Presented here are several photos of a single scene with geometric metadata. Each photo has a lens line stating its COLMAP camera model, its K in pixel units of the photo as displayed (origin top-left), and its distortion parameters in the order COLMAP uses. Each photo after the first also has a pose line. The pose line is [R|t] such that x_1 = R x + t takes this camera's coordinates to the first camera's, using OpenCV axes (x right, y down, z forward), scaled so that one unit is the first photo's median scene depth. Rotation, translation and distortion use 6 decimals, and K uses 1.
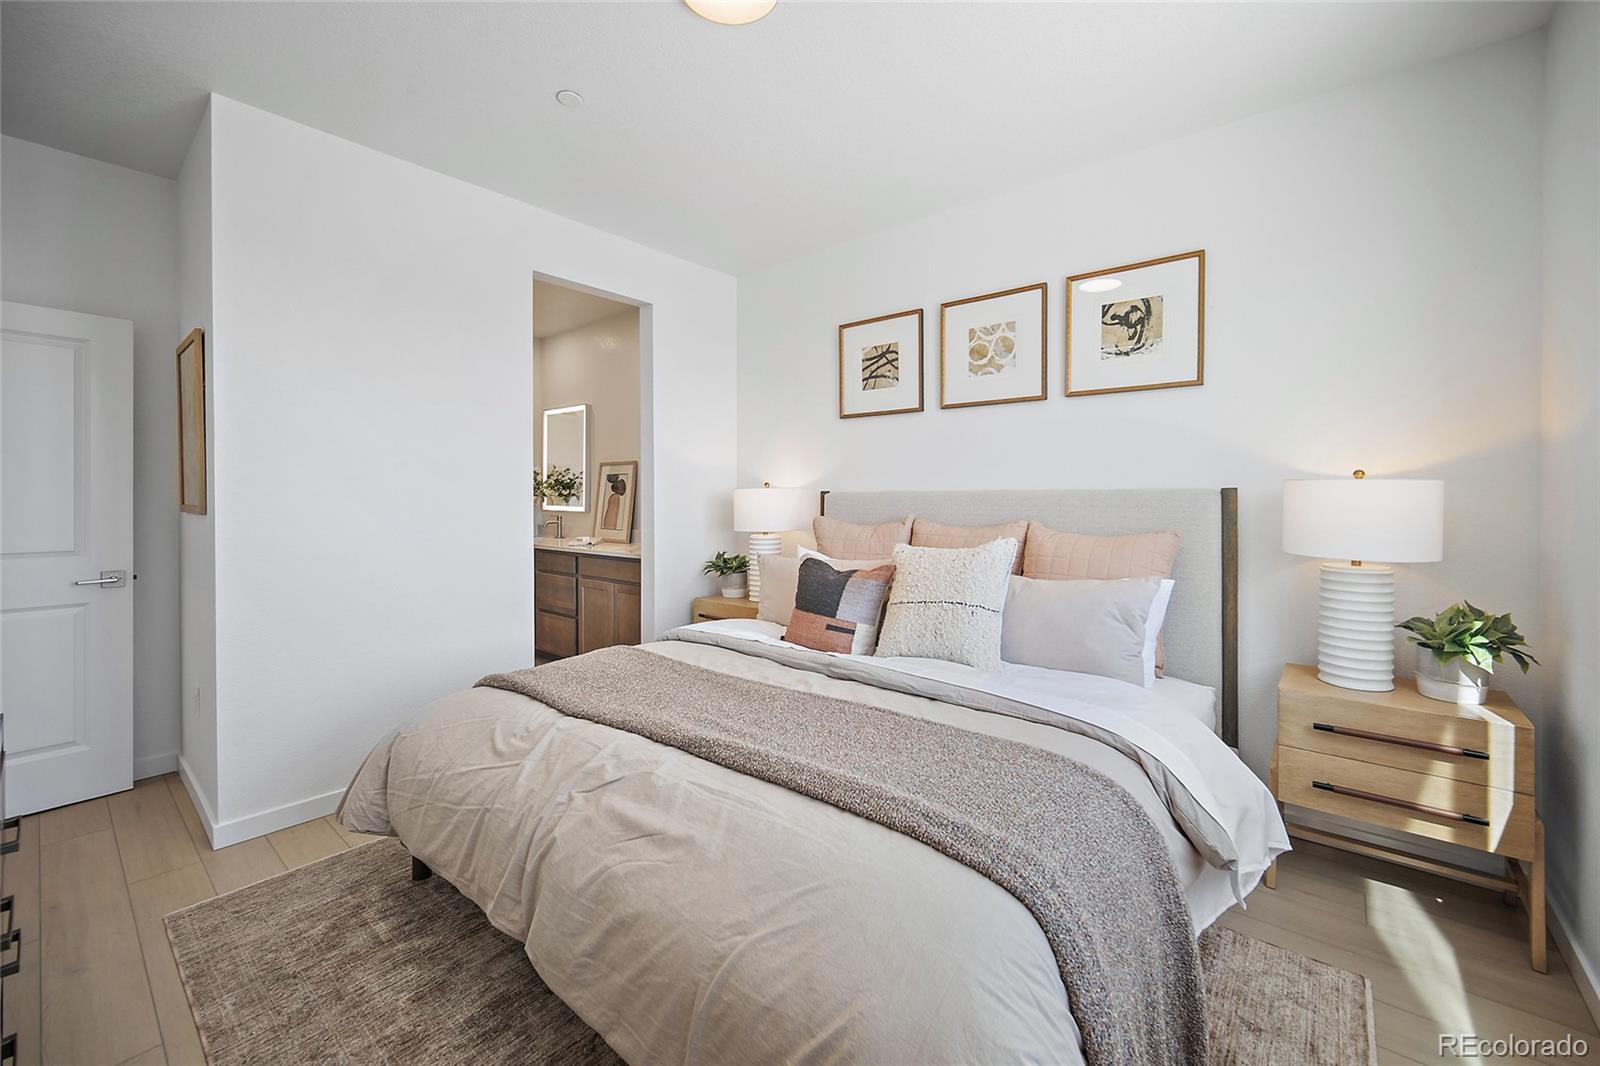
lens RADIAL K [[633.8, 0, 805.6], [0, 633.8, 501.5], [0, 0, 1]] dist [-0.005979, 0.002209]
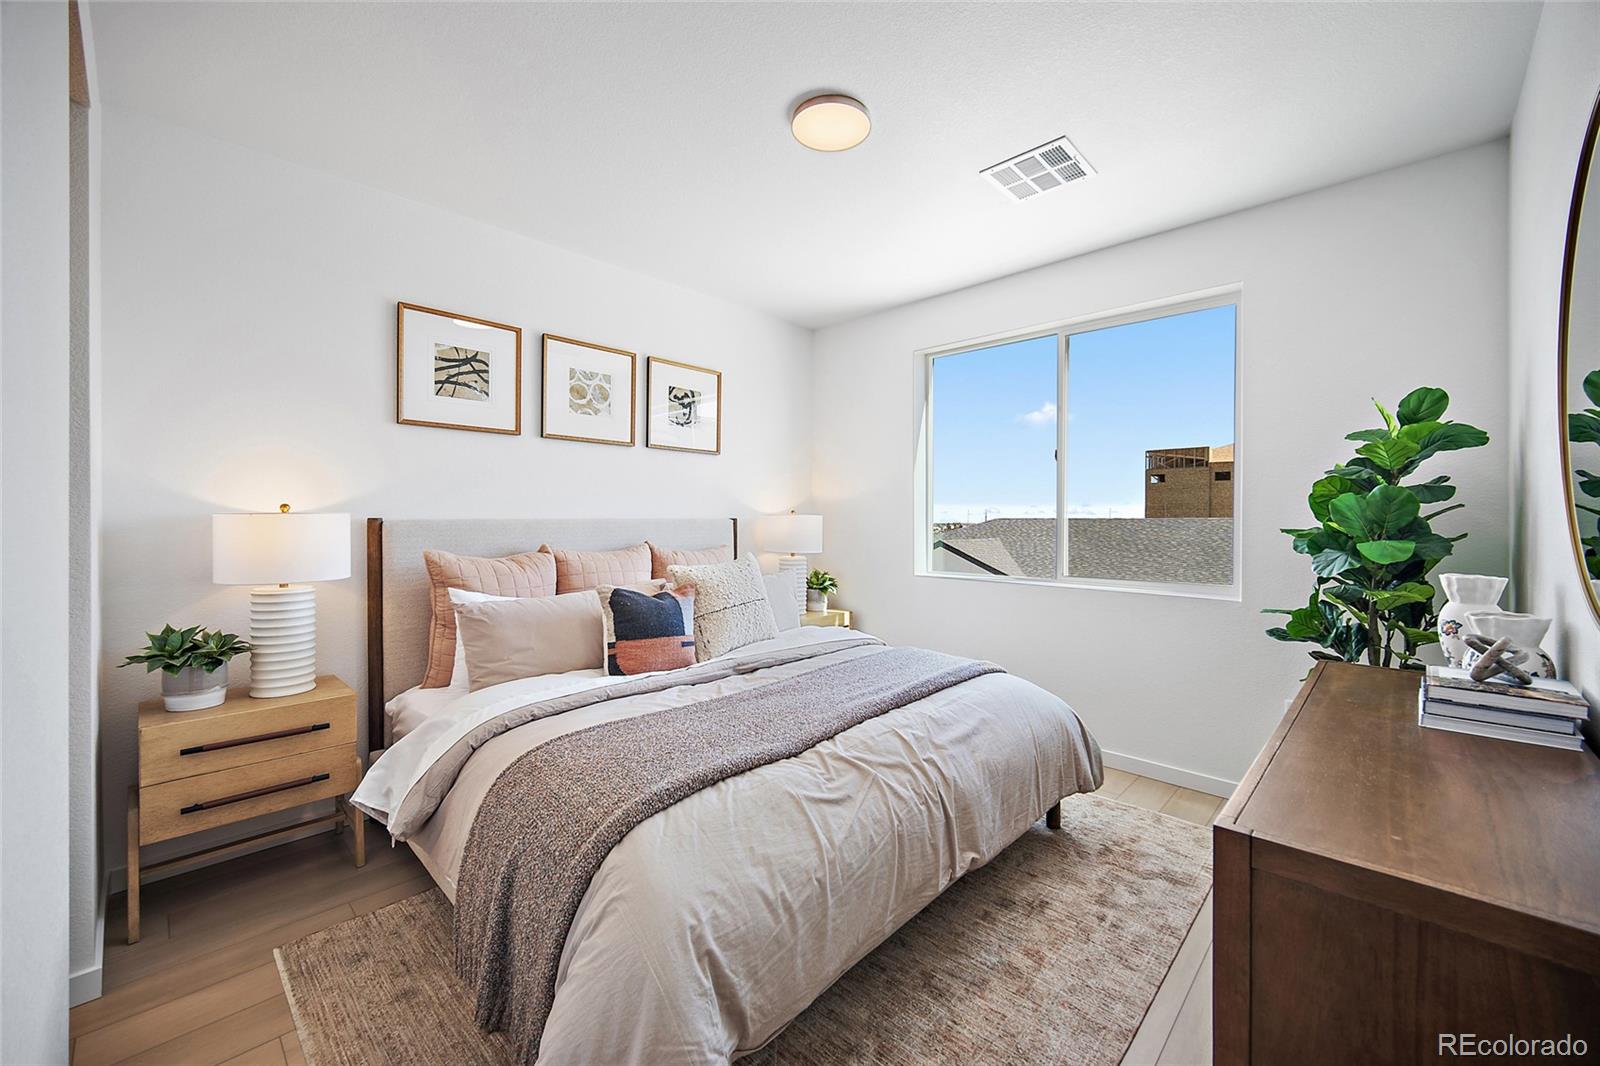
lens RADIAL K [[633.8, 0, 801.3], [0, 633.8, 523.3], [0, 0, 1]] dist [-0.005979, 0.002209]
pose [[0.077693, 0.005591, 0.996962, -0.525851], [0.015624, 0.999855, -0.006825, 0.001337], [-0.996855, 0.016107, 0.077595, 0.366196]]
